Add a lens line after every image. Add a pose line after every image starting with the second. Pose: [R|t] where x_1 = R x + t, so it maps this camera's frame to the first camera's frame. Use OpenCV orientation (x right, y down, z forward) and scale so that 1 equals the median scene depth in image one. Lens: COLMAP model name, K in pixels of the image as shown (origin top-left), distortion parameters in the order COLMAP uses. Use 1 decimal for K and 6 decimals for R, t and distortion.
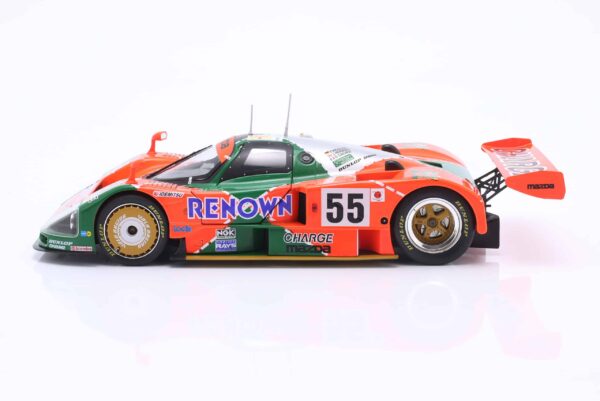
lens RADIAL K [[1557.3, 0, 300.0], [0, 1557.3, 200.5], [0, 0, 1]] dist [-0.253571, 0.156535]
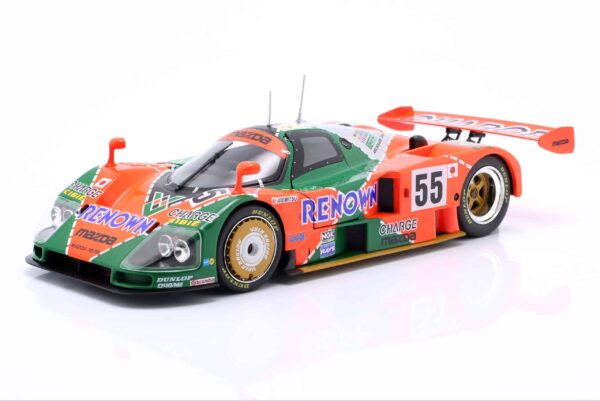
lens RADIAL K [[1557.3, 0, 300.0], [0, 1557.3, 200.5], [0, 0, 1]] dist [-0.253571, 0.156535]
pose [[0.722431, -0.133134, 0.678505, -0.654081], [0.133860, 0.989653, 0.051661, -0.046173], [-0.678362, 0.053503, 0.732777, 0.370775]]
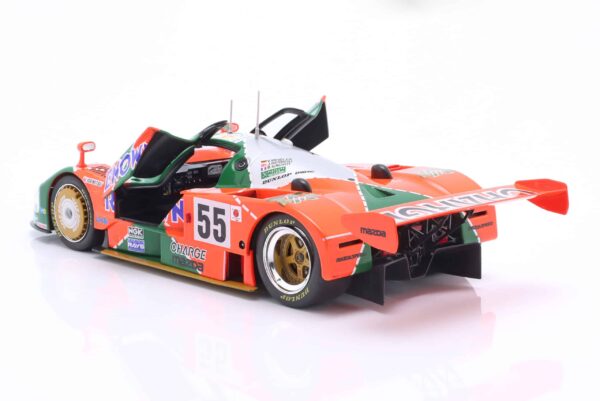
lens RADIAL K [[1557.3, 0, 300.0], [0, 1557.3, 200.5], [0, 0, 1]] dist [-0.253571, 0.156535]
pose [[0.707866, 0.136902, -0.692952, 0.662081], [-0.138115, 0.988927, 0.054289, -0.061456], [0.692712, 0.057278, 0.718937, 0.405967]]
